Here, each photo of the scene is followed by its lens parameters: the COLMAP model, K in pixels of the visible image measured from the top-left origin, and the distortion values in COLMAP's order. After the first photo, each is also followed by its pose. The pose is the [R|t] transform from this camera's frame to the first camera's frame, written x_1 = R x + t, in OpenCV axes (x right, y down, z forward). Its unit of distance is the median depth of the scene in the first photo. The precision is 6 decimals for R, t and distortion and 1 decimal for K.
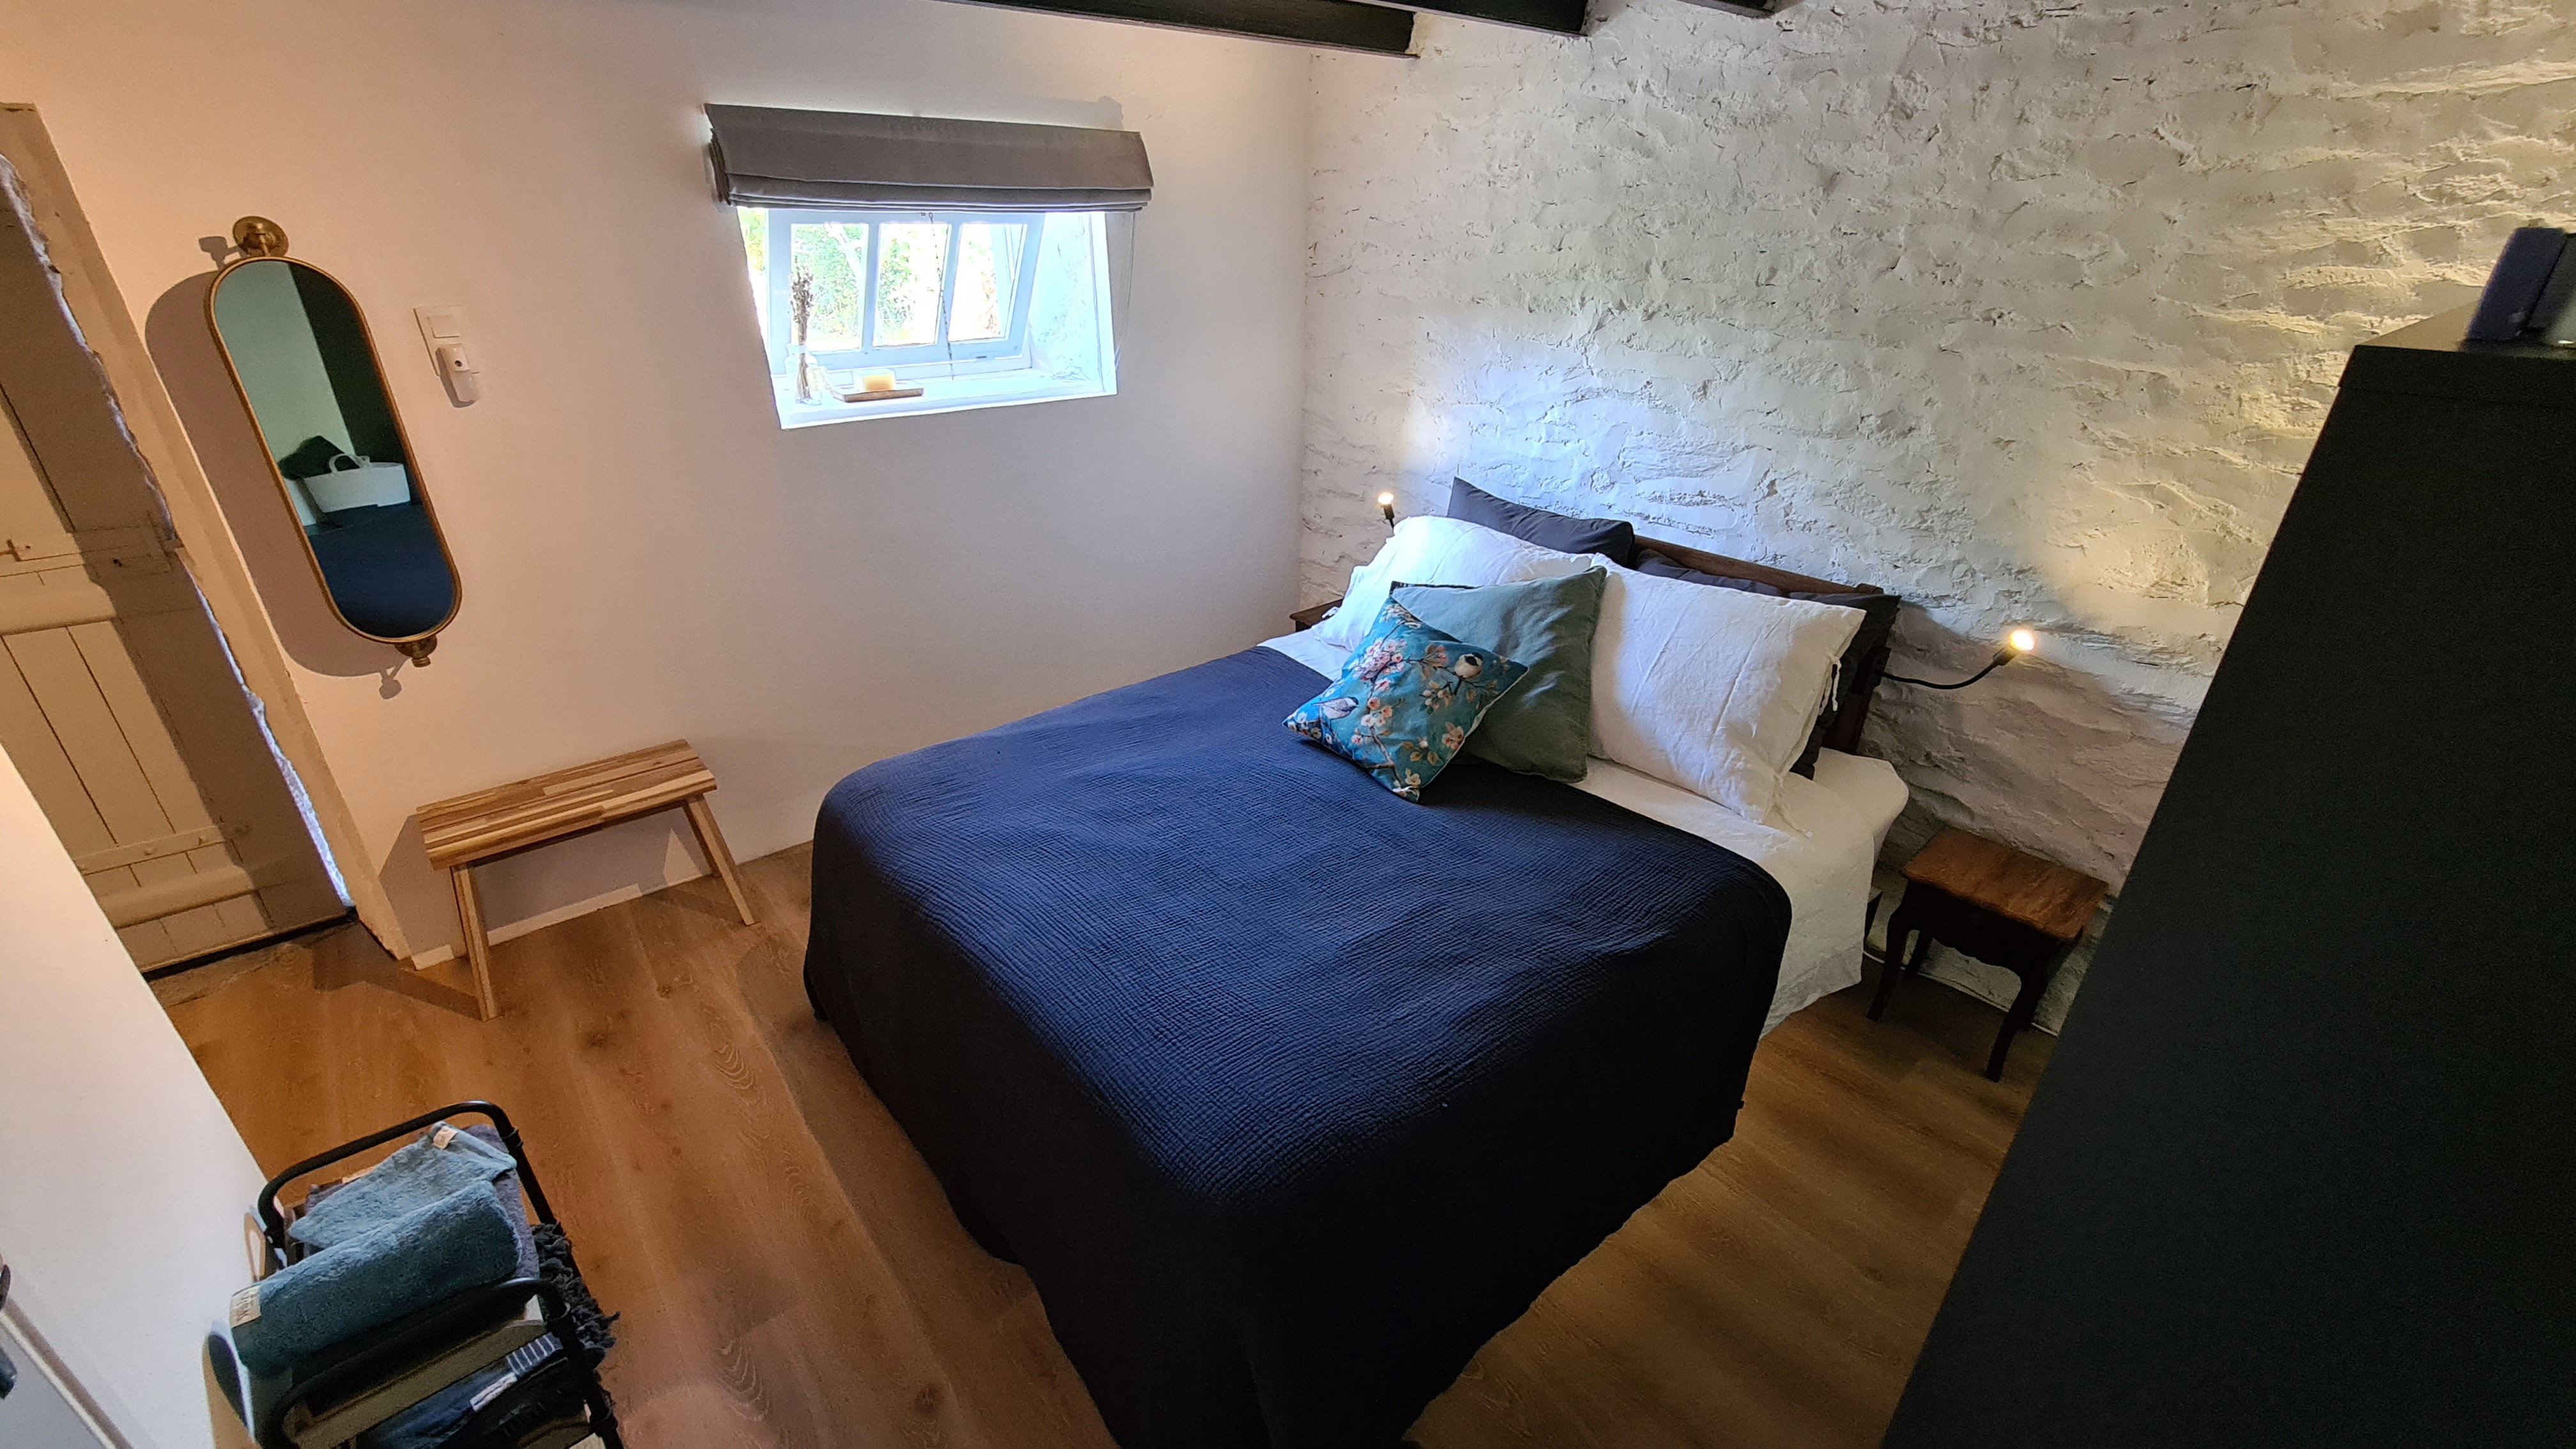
lens RADIAL K [[1051.7, 0, 1292.5], [0, 1051.7, 742.8], [0, 0, 1]] dist [-0.000794, -0.000739]
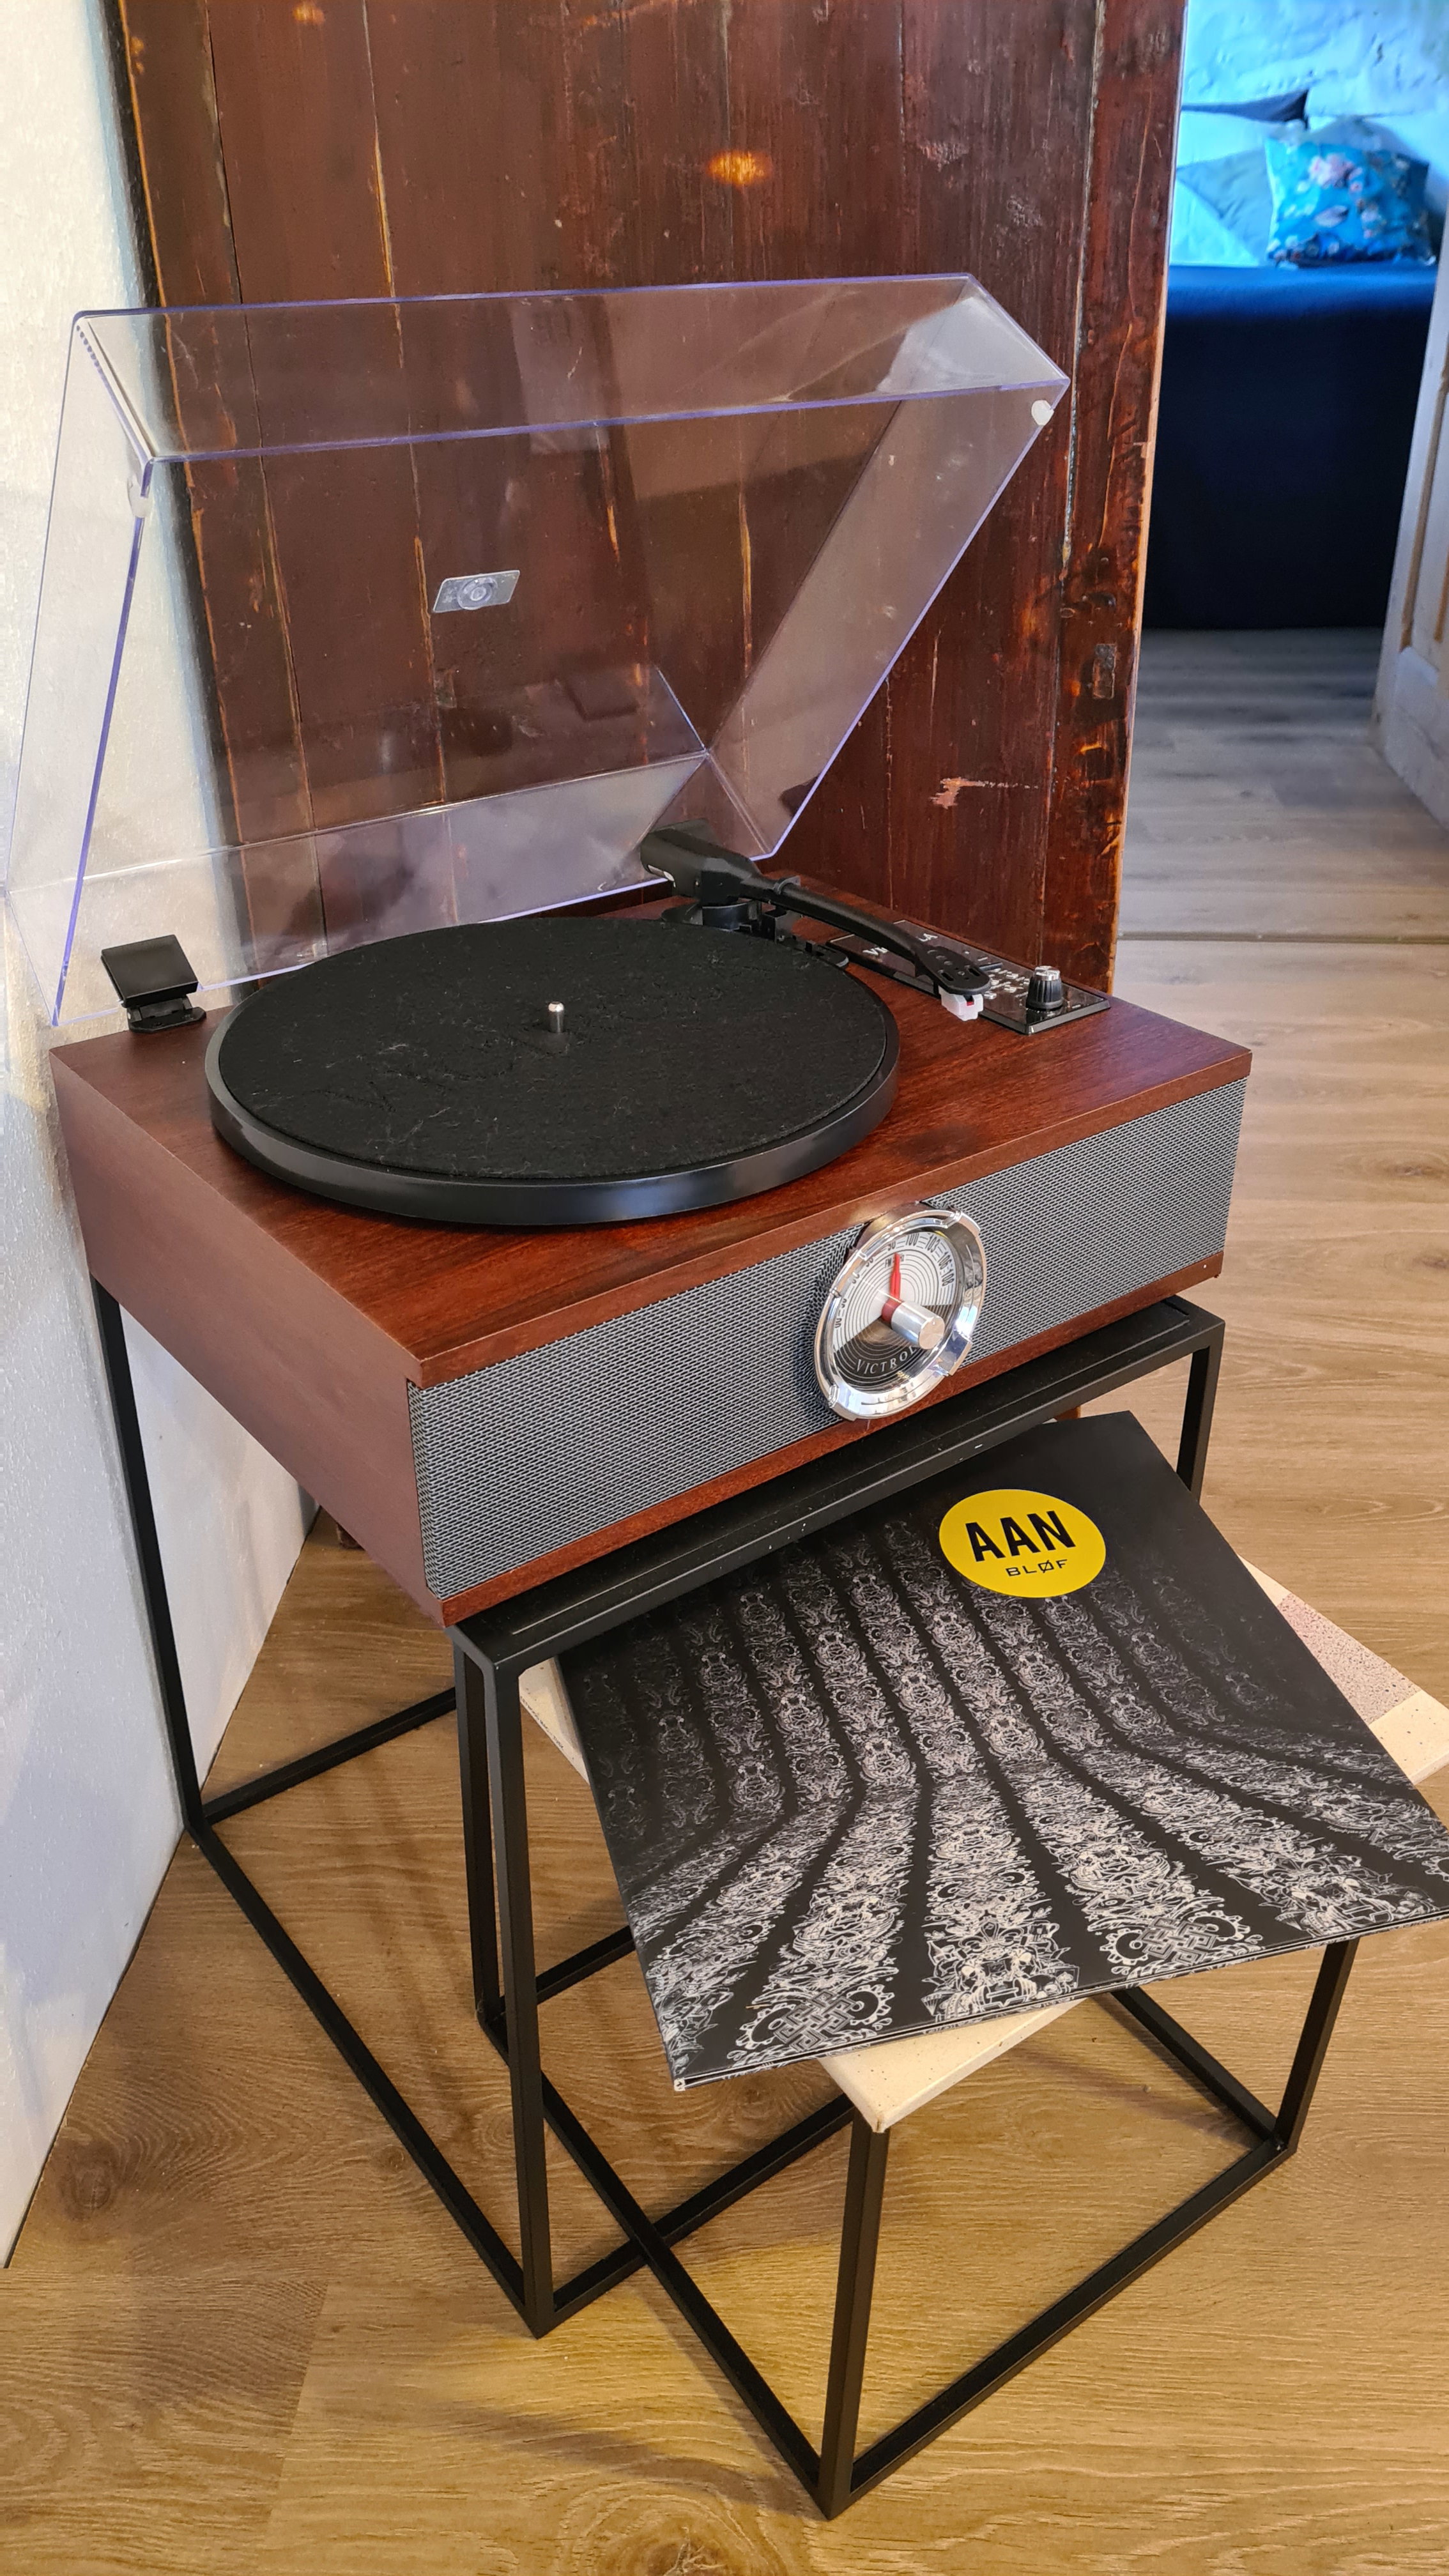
lens RADIAL K [[1971.3, 0, 783.3], [0, 1971.3, 1280.8], [0, 0, 1]] dist [0.053051, -0.005209]
pose [[0.675425, -0.364541, 0.641024, -1.986232], [0.340800, 0.925176, 0.167045, 0.425919], [-0.653955, 0.105635, 0.749122, -0.053502]]
